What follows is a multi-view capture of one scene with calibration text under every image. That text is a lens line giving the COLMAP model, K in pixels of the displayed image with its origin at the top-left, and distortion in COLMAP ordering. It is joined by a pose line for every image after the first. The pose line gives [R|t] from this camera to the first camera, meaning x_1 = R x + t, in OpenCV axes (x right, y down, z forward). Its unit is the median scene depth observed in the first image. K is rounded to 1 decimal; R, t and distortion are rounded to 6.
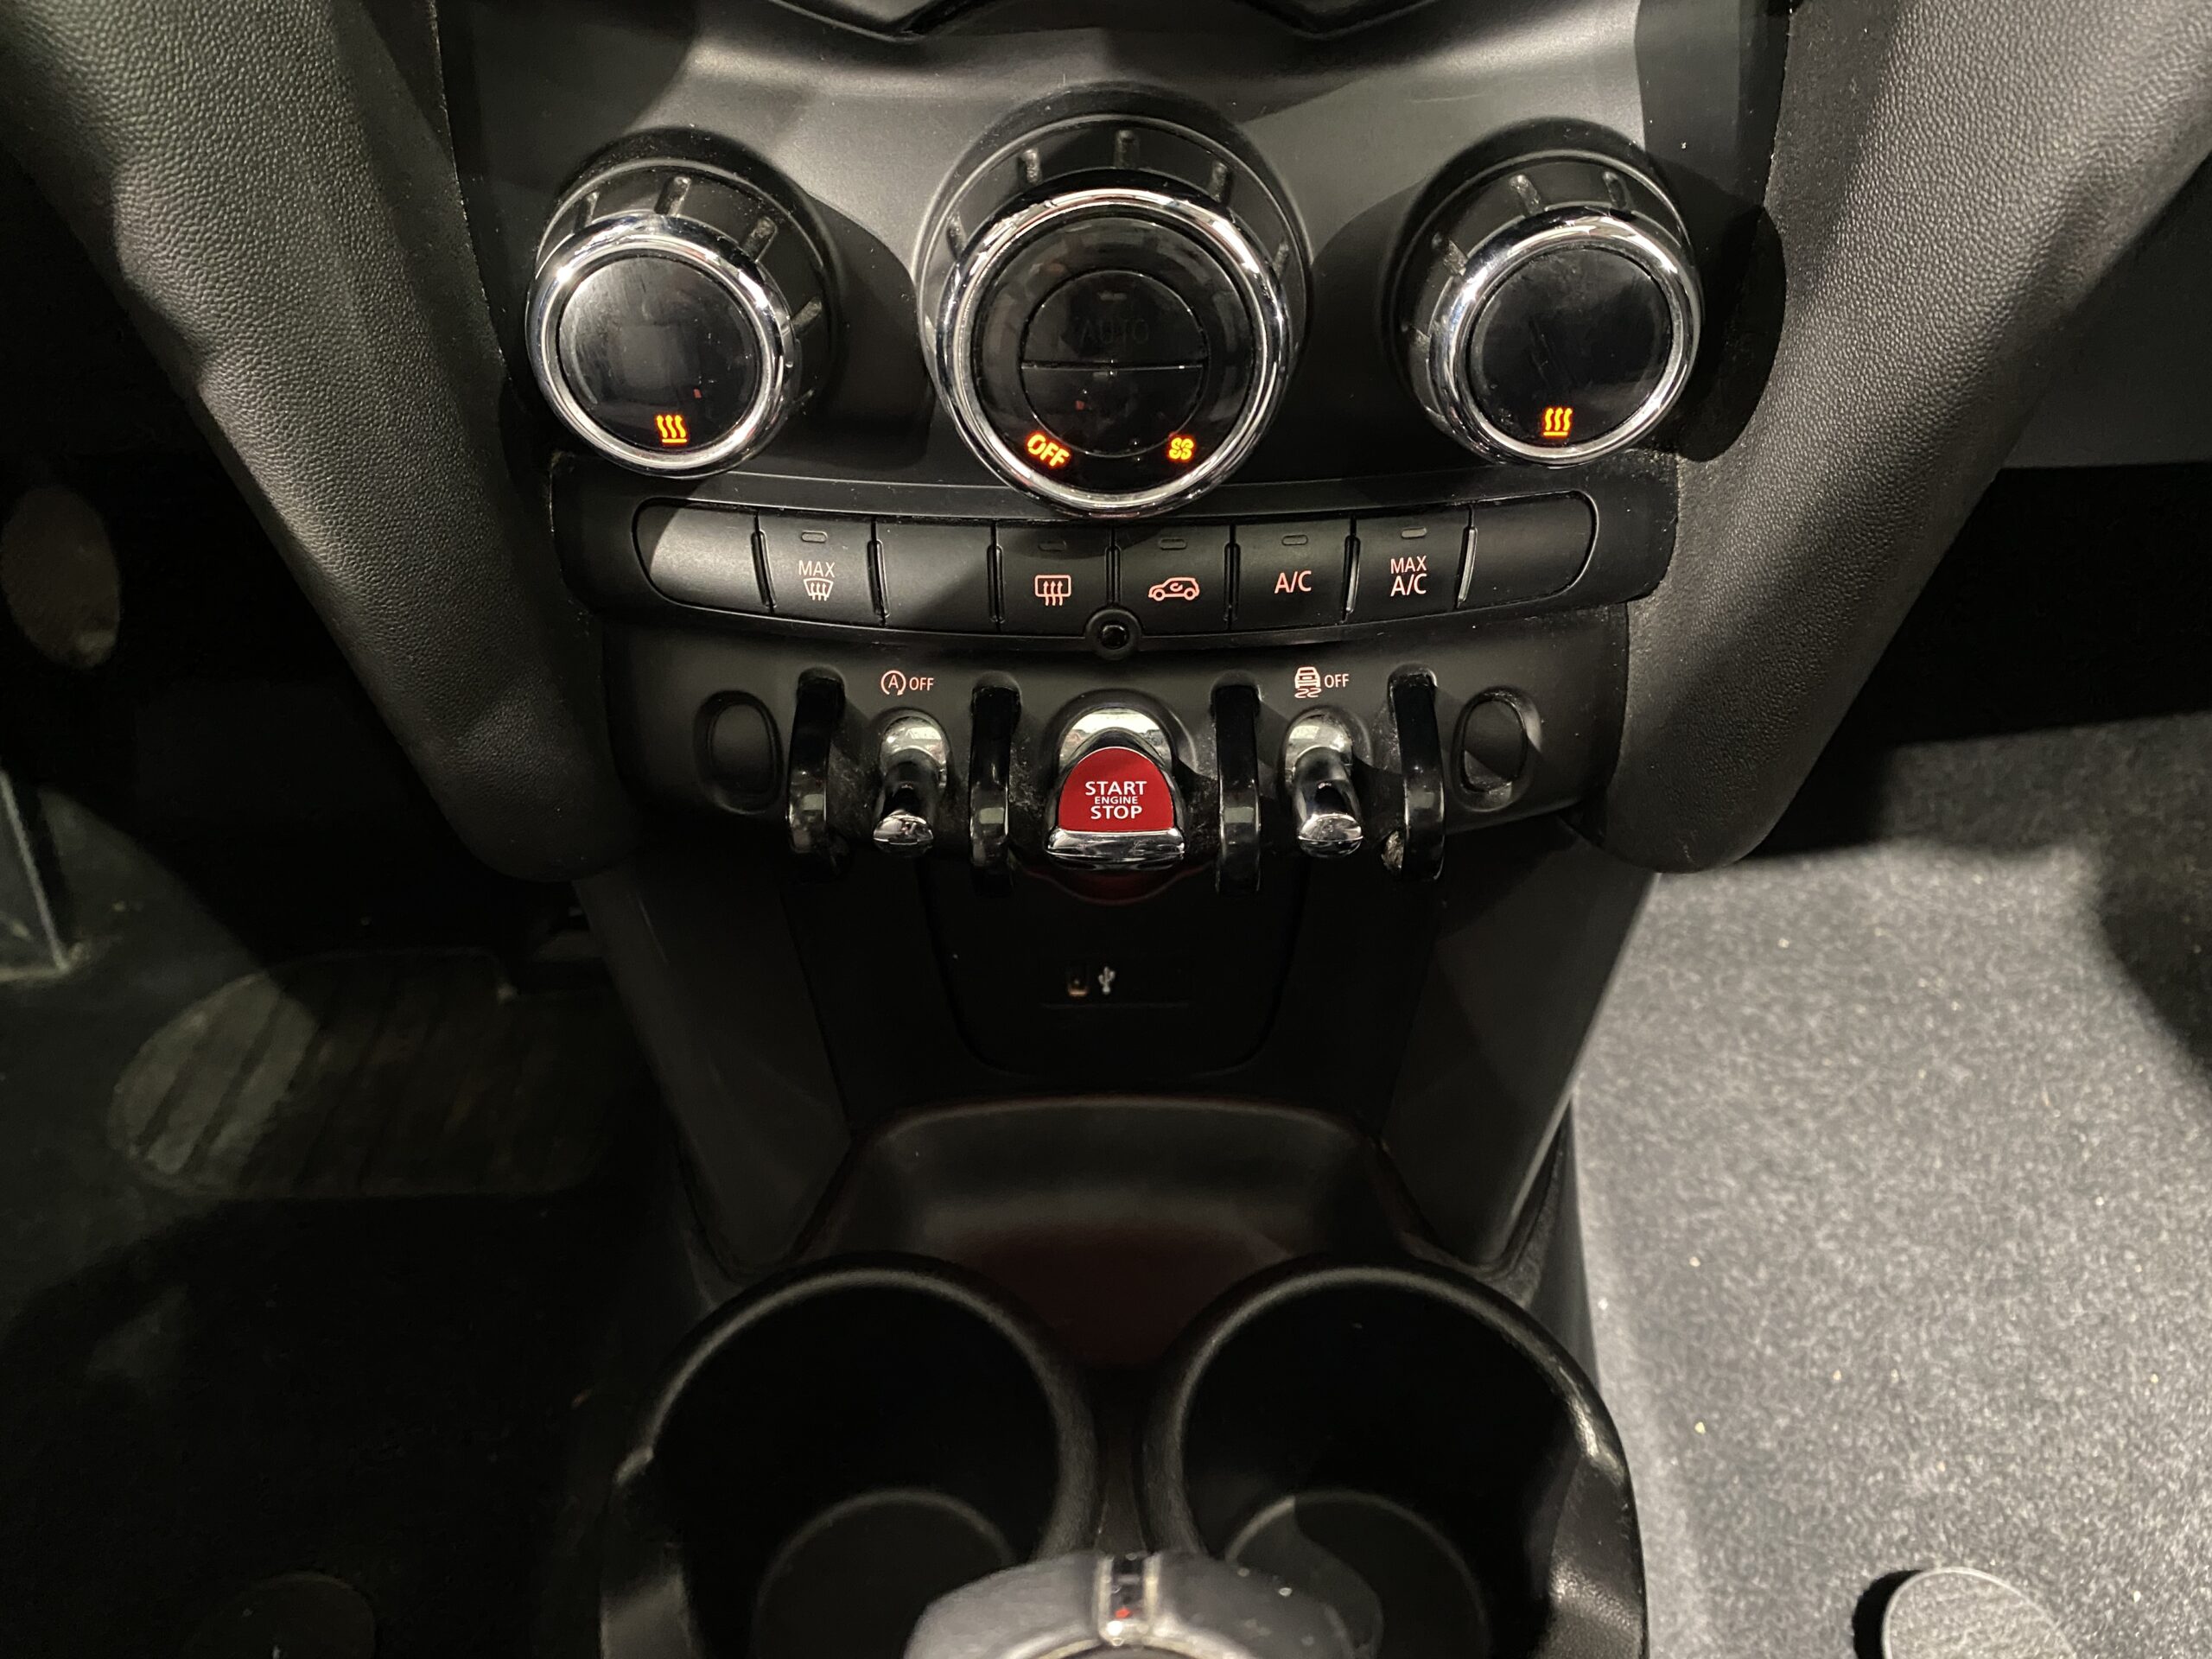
lens RADIAL K [[1696.4, 0, 1096.5], [0, 1696.4, 831.9], [0, 0, 1]] dist [0.015116, -0.000784]
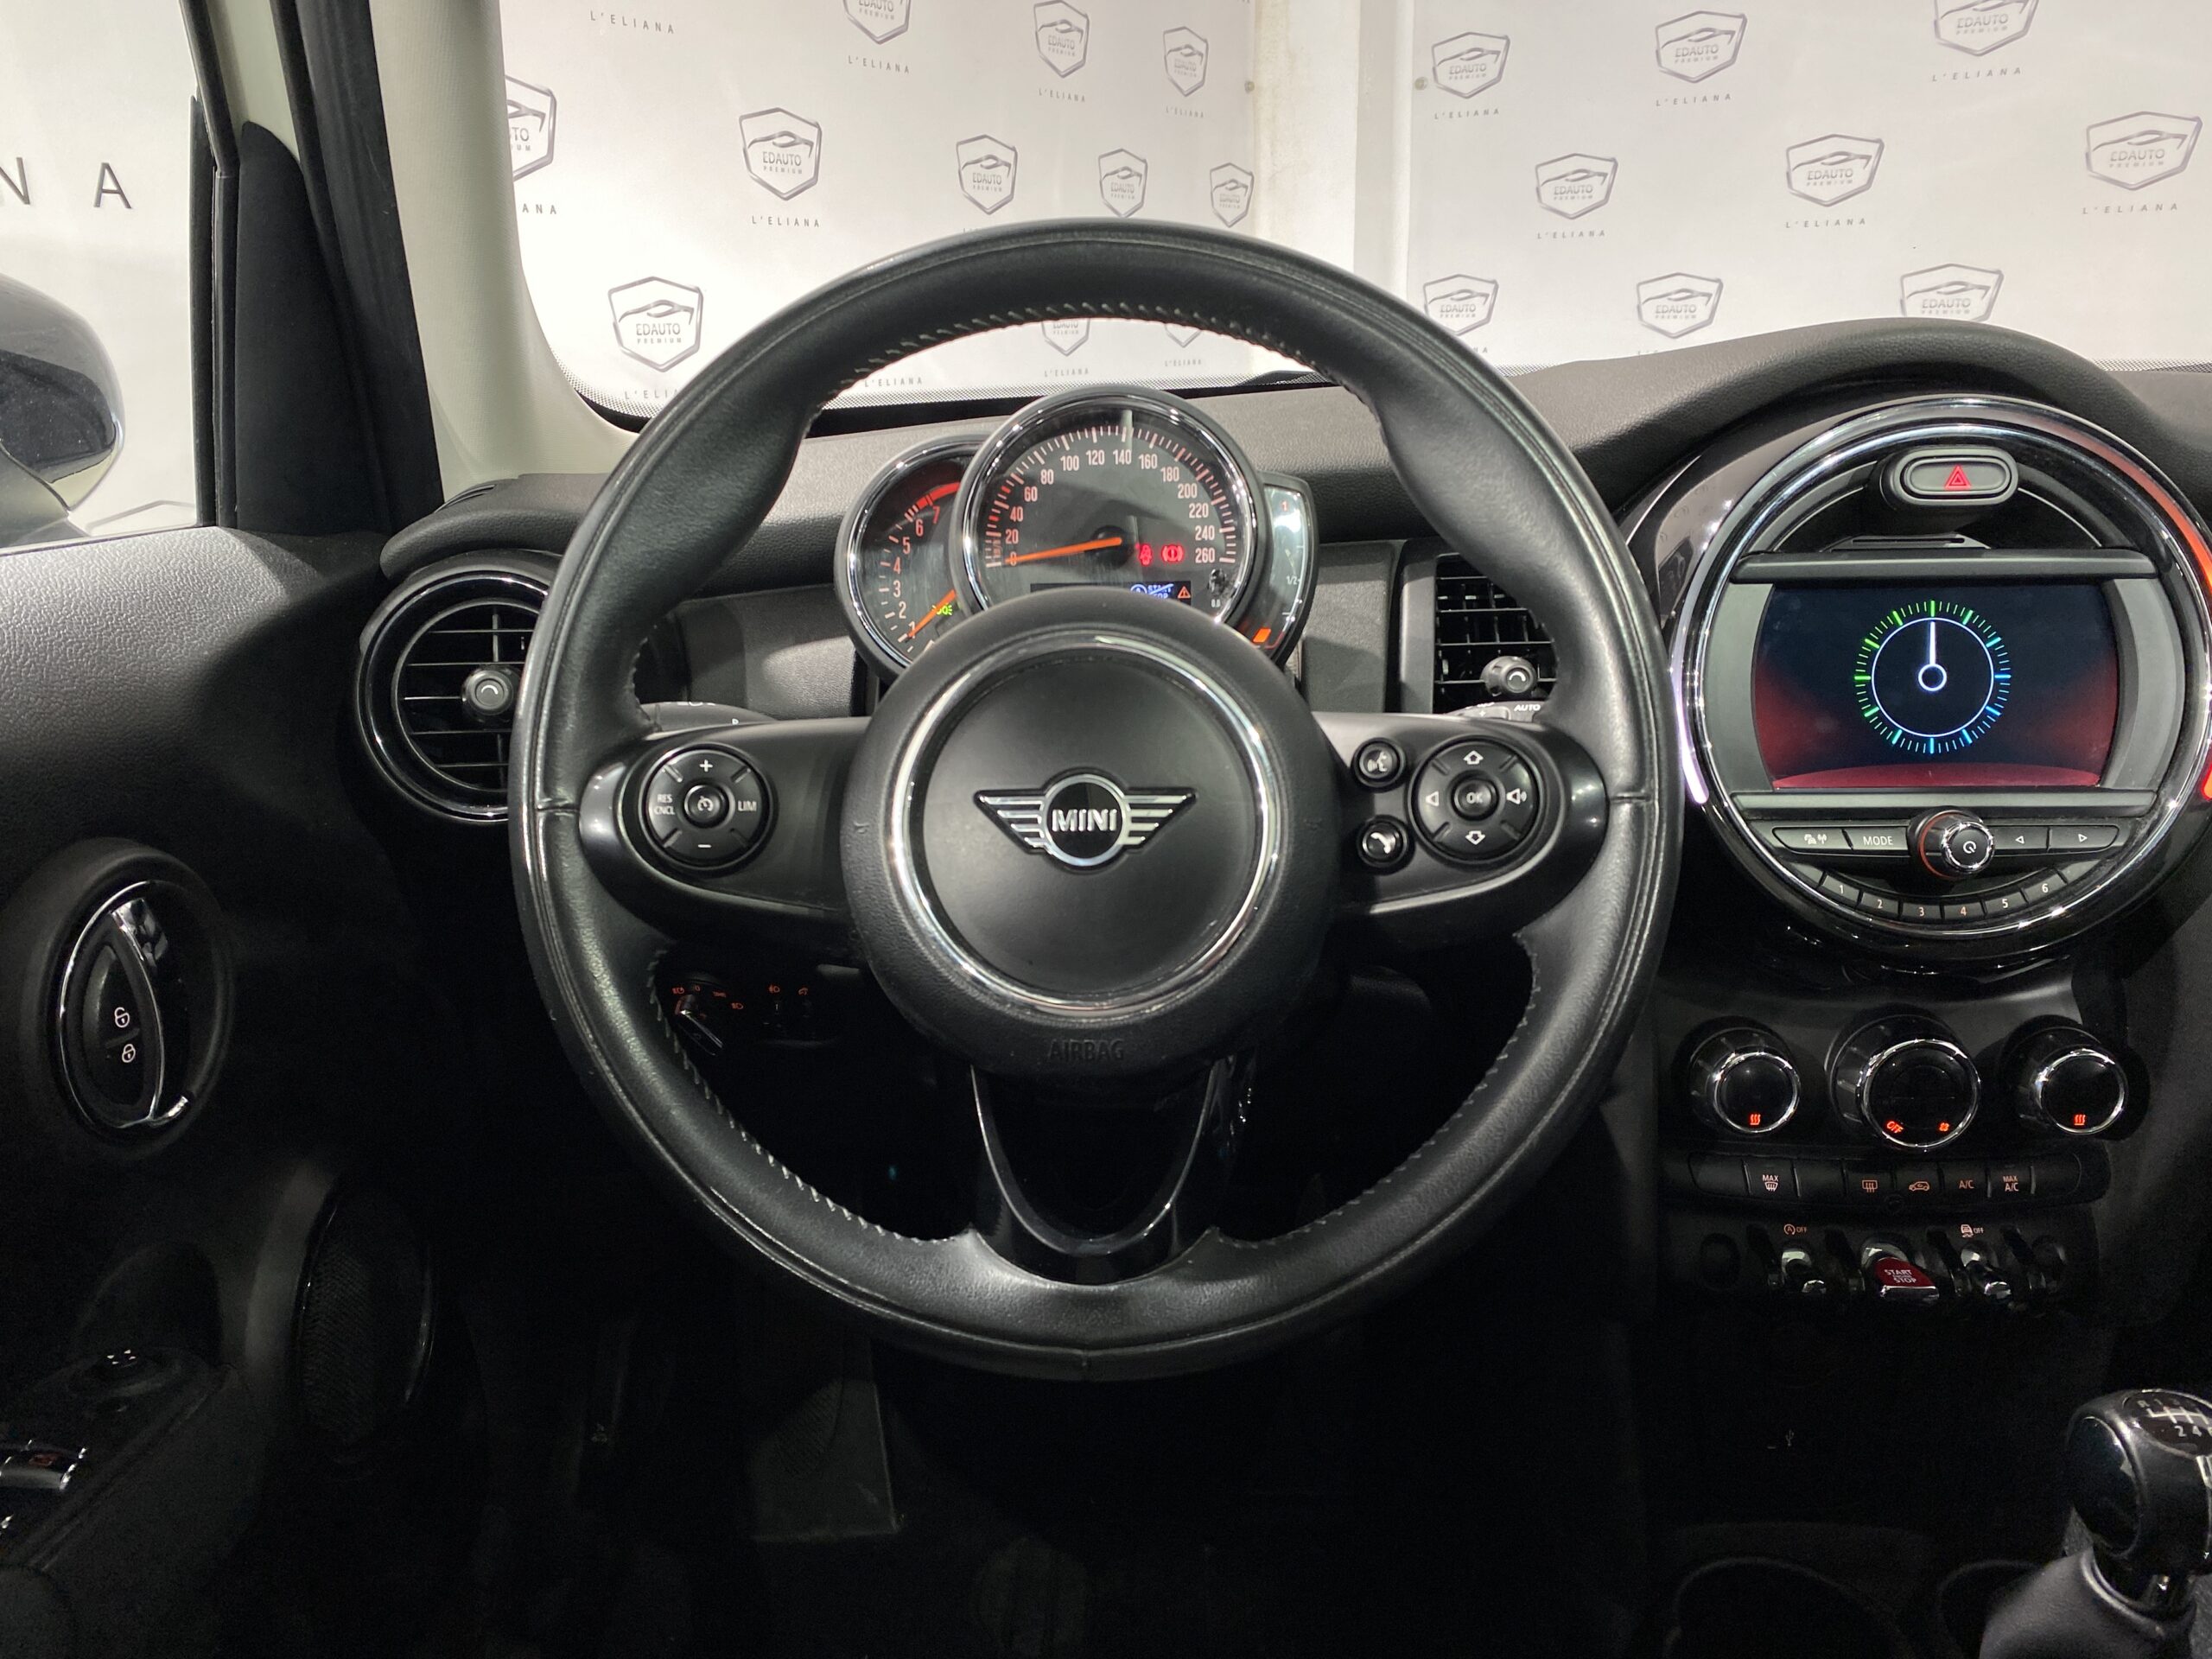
lens RADIAL K [[1696.4, 0, 1108.9], [0, 1696.4, 819.4], [0, 0, 1]] dist [0.015116, -0.000784]
pose [[0.999842, 0.007669, -0.016028, -1.098570], [-0.014078, 0.892284, -0.451256, 0.517795], [0.010841, 0.451410, 0.892251, -1.486544]]
